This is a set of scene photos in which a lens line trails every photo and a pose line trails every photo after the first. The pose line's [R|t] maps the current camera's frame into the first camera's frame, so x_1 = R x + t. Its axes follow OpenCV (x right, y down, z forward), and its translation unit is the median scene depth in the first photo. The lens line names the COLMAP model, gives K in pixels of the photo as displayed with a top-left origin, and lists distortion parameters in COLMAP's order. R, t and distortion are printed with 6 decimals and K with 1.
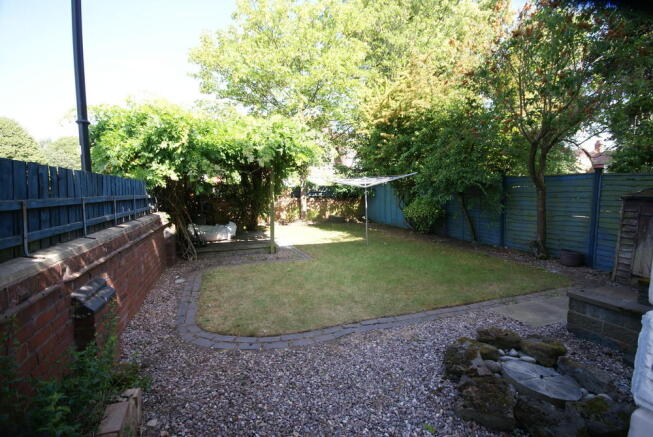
lens RADIAL K [[286.4, 0, 328.4], [0, 286.4, 216.6], [0, 0, 1]] dist [-0.005667, -0.000225]
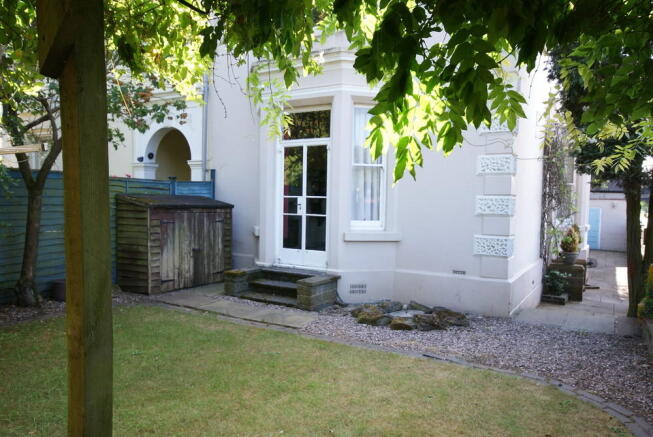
lens RADIAL K [[475.2, 0, 327.6], [0, 475.2, 219.9], [0, 0, 1]] dist [0.002106, 0.001932]
pose [[-0.617583, -0.045843, 0.785169, -0.740688], [0.035529, 0.995655, 0.086079, -0.167679], [-0.785703, 0.081057, -0.613270, 1.867027]]
